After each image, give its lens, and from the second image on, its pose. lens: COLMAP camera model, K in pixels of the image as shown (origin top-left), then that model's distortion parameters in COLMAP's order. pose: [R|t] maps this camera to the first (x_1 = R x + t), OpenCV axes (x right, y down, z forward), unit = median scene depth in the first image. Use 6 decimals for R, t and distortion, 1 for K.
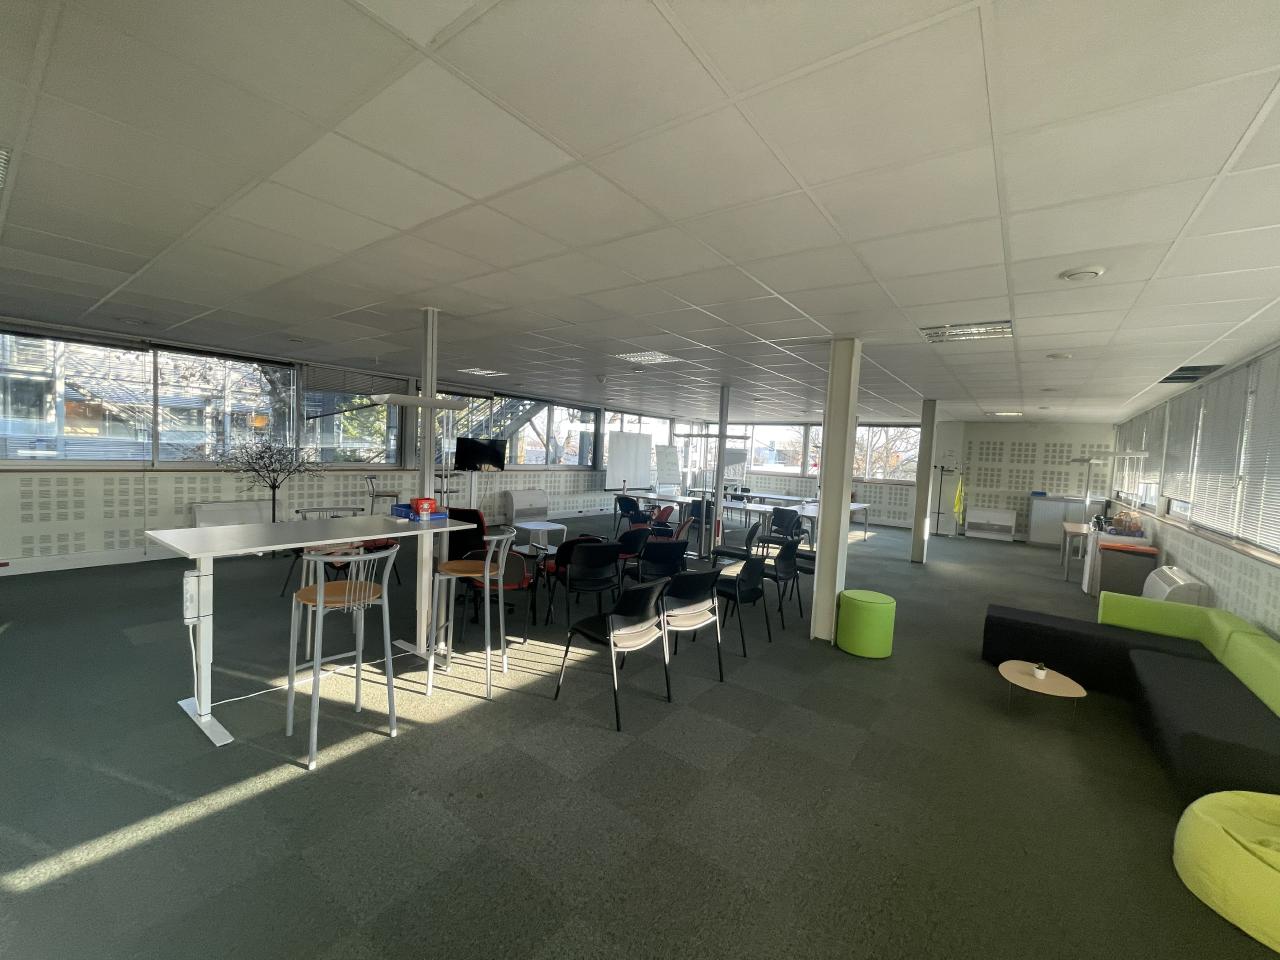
lens RADIAL K [[516.5, 0, 644.3], [0, 516.5, 479.0], [0, 0, 1]] dist [-0.004227, 0.000222]
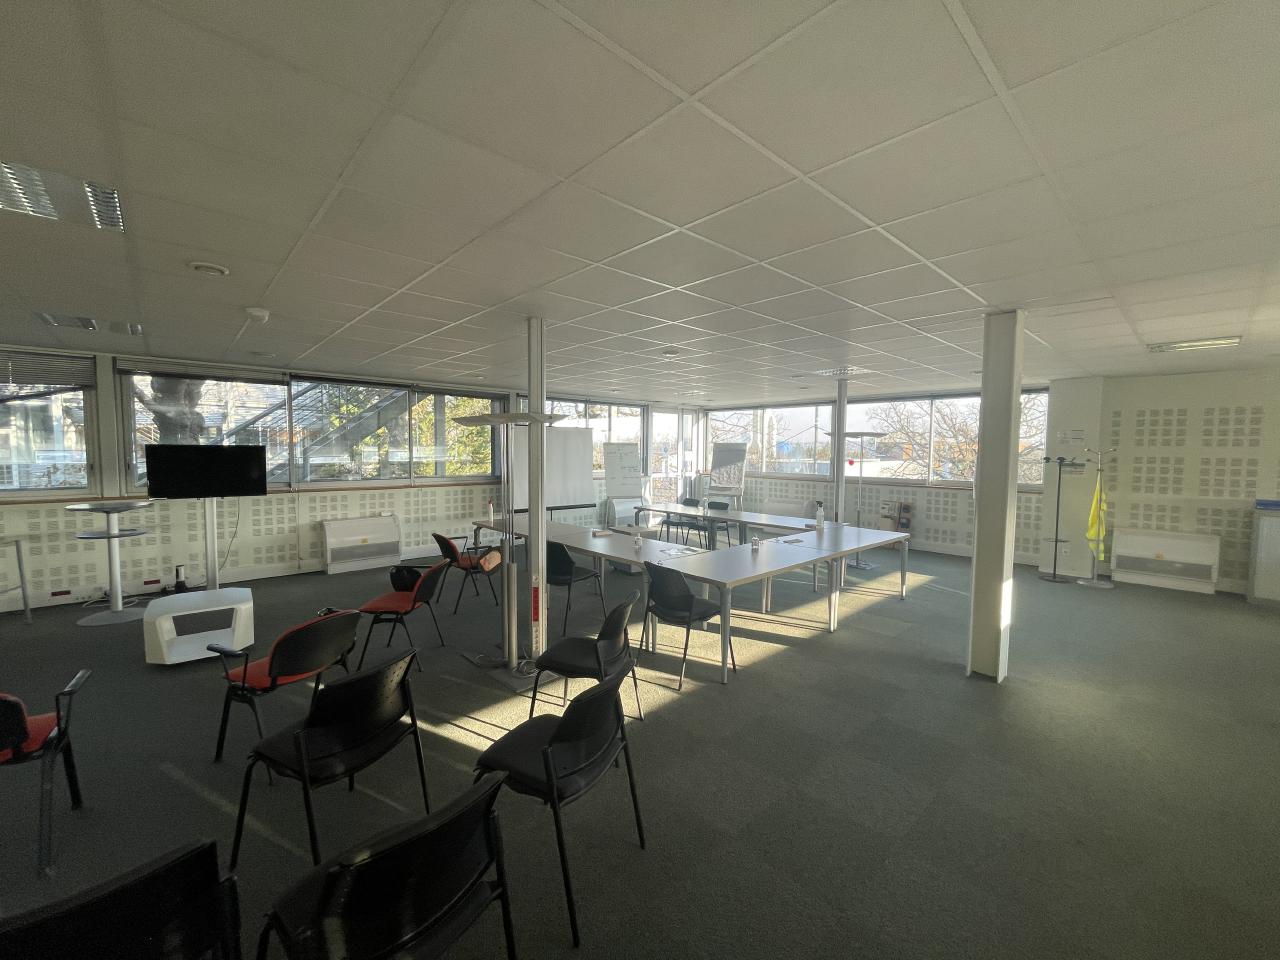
lens RADIAL K [[516.5, 0, 642.2], [0, 516.5, 478.8], [0, 0, 1]] dist [-0.004227, 0.000222]
pose [[0.981895, -0.031087, -0.186860, 0.316305], [0.030818, 0.999516, -0.004344, -0.018382], [0.186905, -0.001493, 0.982377, 0.490429]]
